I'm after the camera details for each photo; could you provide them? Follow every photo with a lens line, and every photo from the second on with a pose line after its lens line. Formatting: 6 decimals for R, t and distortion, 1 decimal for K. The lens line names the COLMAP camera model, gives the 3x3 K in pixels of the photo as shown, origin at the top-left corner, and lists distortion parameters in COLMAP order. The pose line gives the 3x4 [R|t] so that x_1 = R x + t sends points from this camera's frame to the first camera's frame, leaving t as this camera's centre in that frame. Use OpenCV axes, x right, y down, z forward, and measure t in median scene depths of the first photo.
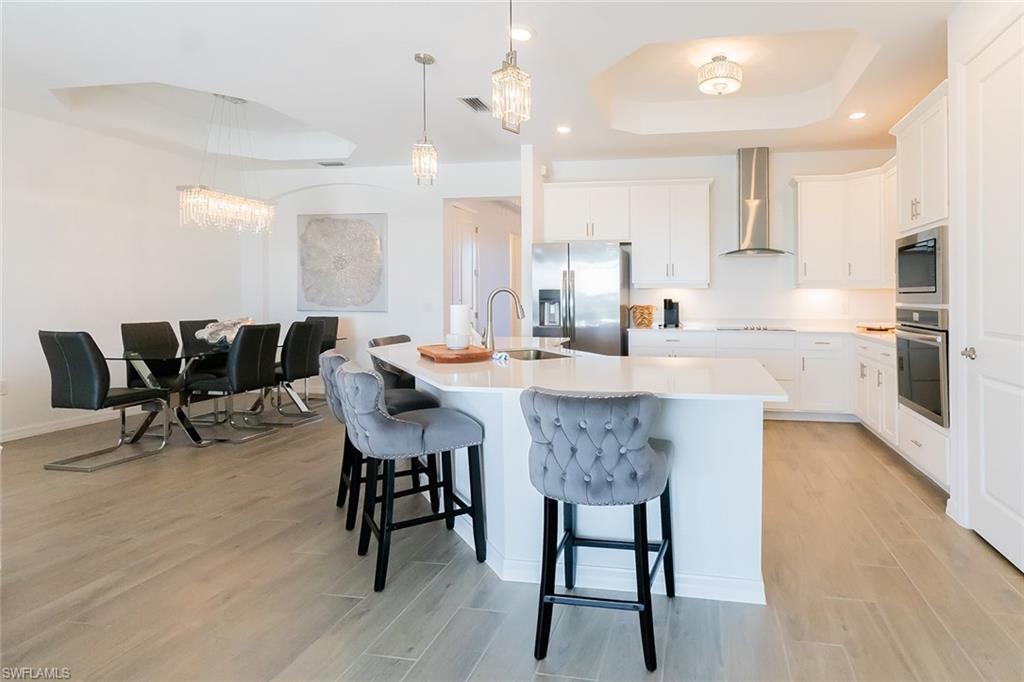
lens RADIAL K [[528.5, 0, 567.7], [0, 528.5, 287.4], [0, 0, 1]] dist [-0.002853, 0.000929]
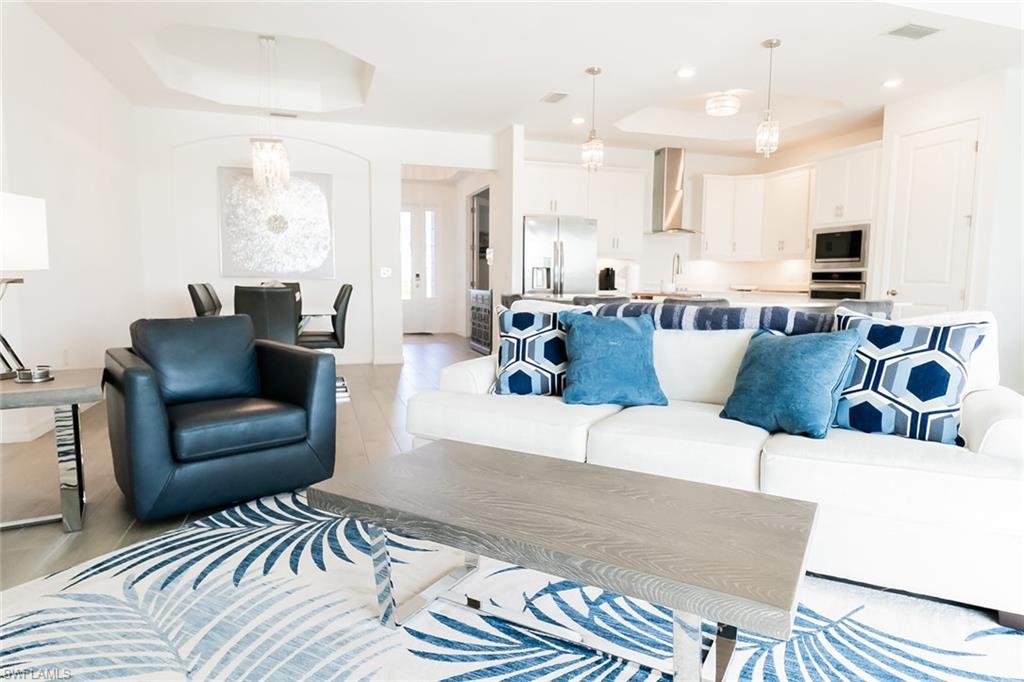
lens RADIAL K [[619.4, 0, 502.1], [0, 619.4, 331.8], [0, 0, 1]] dist [-0.007319, 0.002577]
pose [[0.892407, -0.034489, 0.449912, -0.748097], [-0.014842, 0.994292, 0.105660, 0.025252], [-0.450988, -0.100969, 0.886800, -0.192089]]
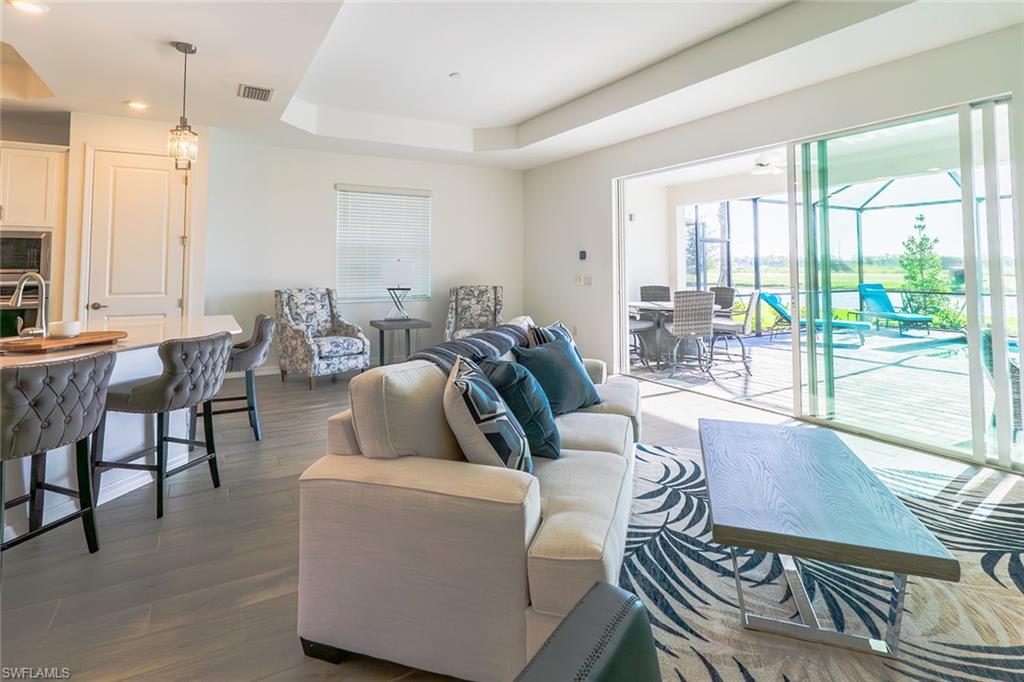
lens RADIAL K [[514.8, 0, 493.2], [0, 514.8, 243.1], [0, 0, 1]] dist [0.005990, -0.000327]
pose [[-0.625080, 0.034586, 0.779794, -0.759692], [-0.013275, 0.998402, -0.054923, -0.007244], [-0.780447, -0.044683, -0.623623, 0.508620]]
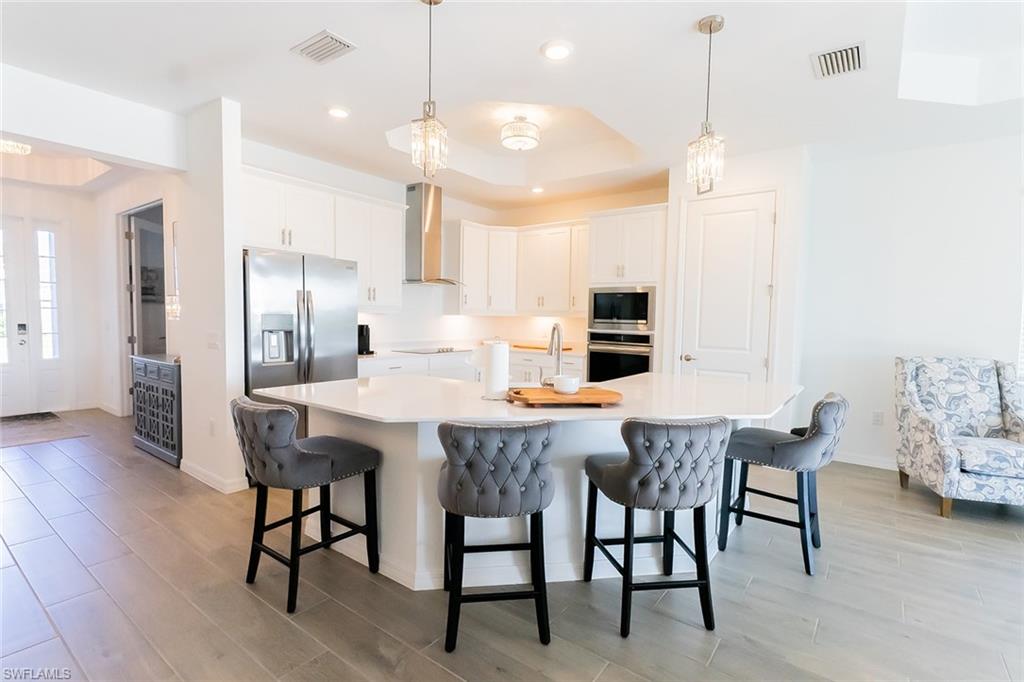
lens RADIAL K [[497.0, 0, 517.8], [0, 497.0, 341.6], [0, 0, 1]] dist [0.001067, -0.001247]
pose [[0.449350, -0.040283, 0.892447, -0.536370], [-0.032514, 0.997584, 0.061400, -0.010735], [-0.892764, -0.056607, 0.446954, 0.359836]]
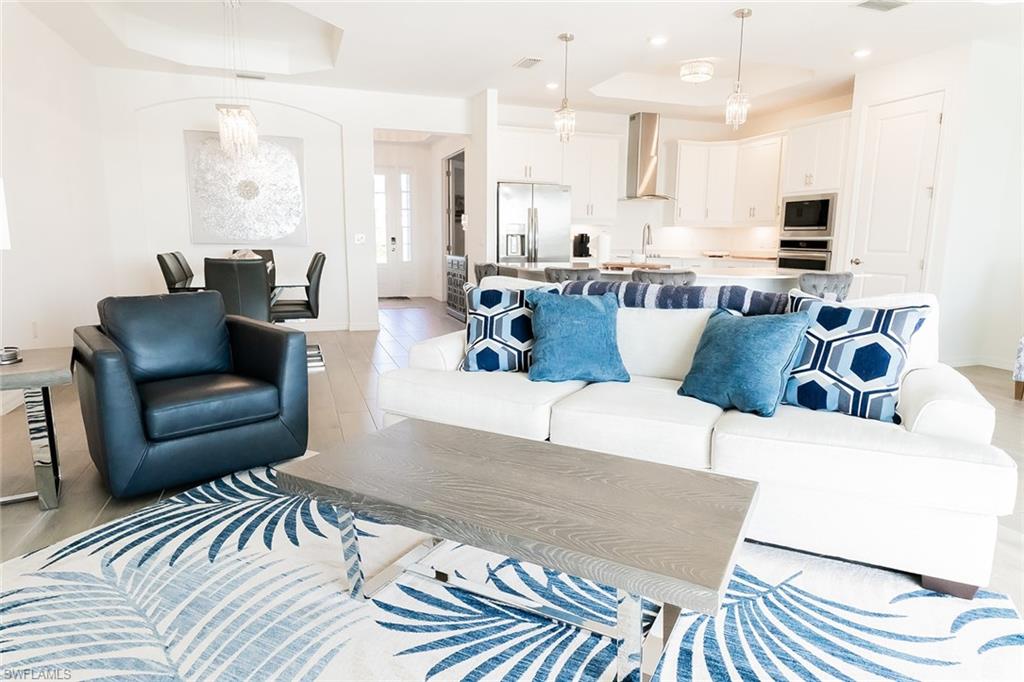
lens RADIAL K [[619.4, 0, 502.1], [0, 619.4, 330.5], [0, 0, 1]] dist [-0.007319, 0.002577]
pose [[0.876598, -0.066440, 0.476614, -0.744034], [-0.016418, 0.985717, 0.167605, 0.007385], [-0.480943, -0.154747, 0.862988, -0.205272]]
